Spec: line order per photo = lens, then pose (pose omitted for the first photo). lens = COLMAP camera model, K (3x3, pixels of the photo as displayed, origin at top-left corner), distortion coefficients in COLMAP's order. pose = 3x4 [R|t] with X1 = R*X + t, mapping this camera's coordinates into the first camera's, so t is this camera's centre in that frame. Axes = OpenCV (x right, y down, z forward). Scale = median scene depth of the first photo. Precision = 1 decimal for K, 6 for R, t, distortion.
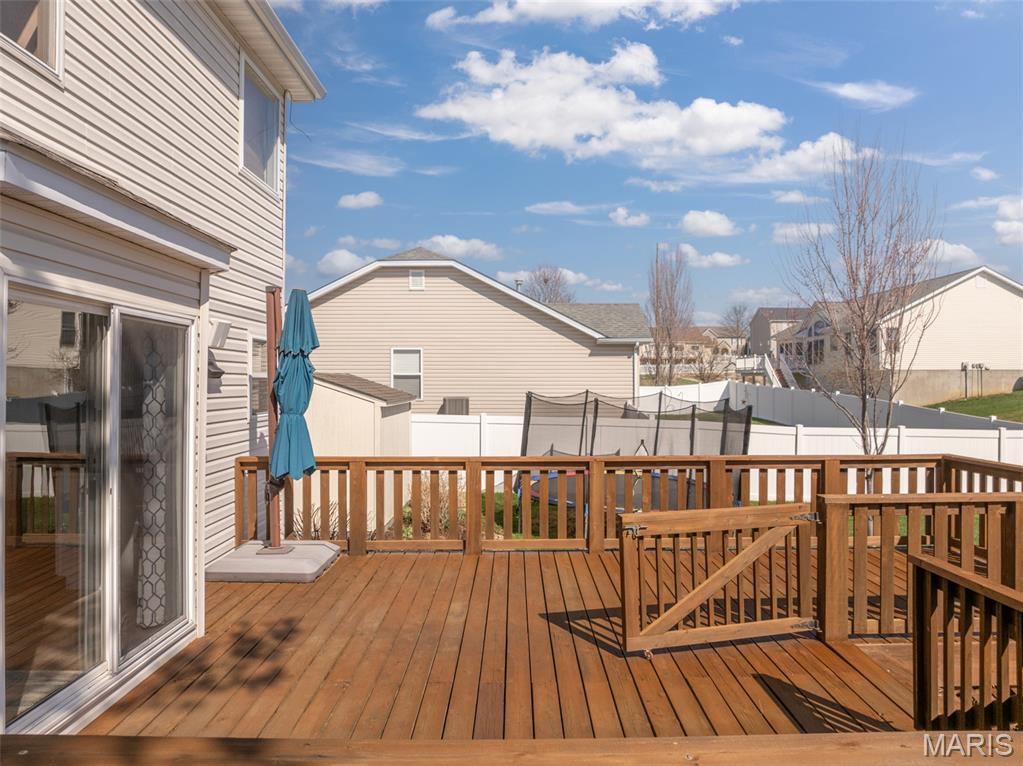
lens RADIAL K [[716.8, 0, 516.3], [0, 716.8, 377.3], [0, 0, 1]] dist [-0.034572, 0.002087]
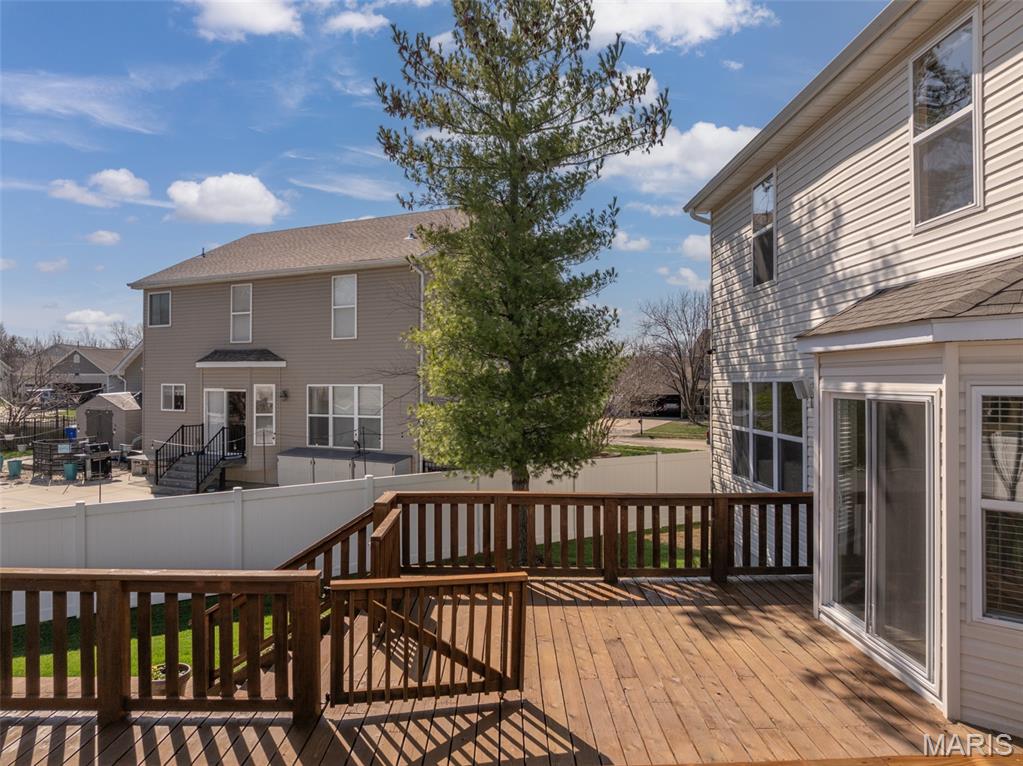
lens RADIAL K [[716.8, 0, 516.3], [0, 716.8, 377.3], [0, 0, 1]] dist [-0.034572, 0.002087]
pose [[-0.999906, 0.000426, -0.013692, 0.060527], [0.000613, 0.999907, -0.013643, -0.033230], [0.013685, -0.013651, -0.999813, 0.726251]]
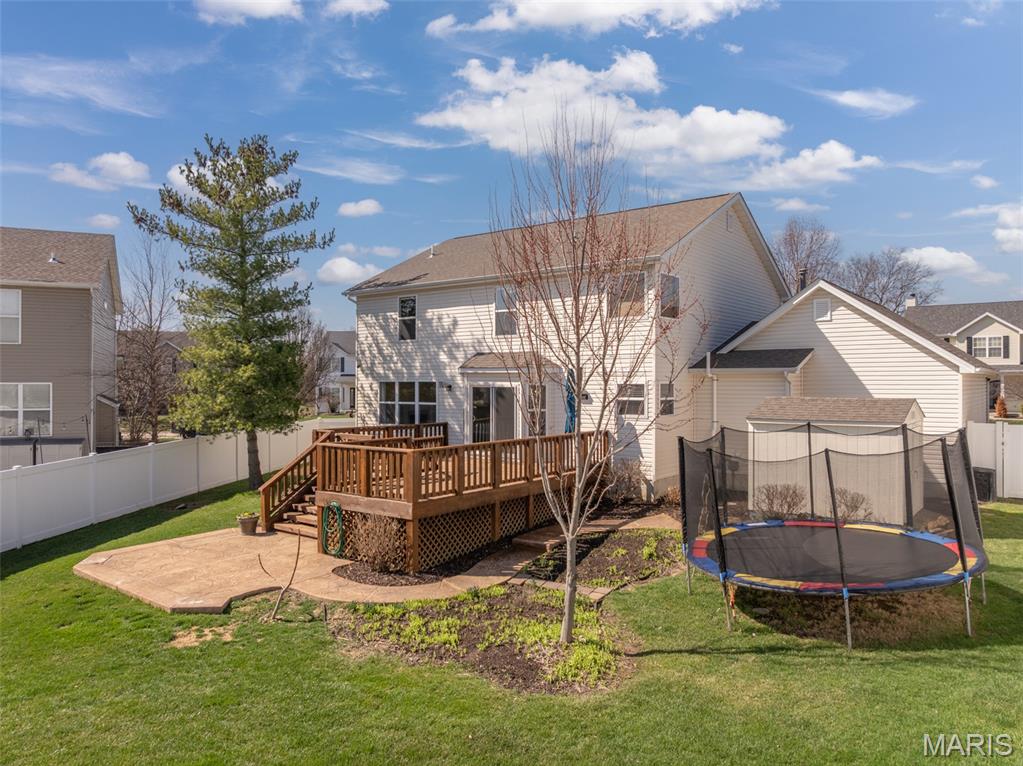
lens RADIAL K [[726.1, 0, 522.2], [0, 726.1, 378.4], [0, 0, 1]] dist [-0.047828, -0.000877]
pose [[-0.599646, -0.007442, -0.800231, 1.058284], [0.002512, 0.999934, -0.011182, -0.025785], [0.800261, -0.008715, -0.599588, 1.287553]]
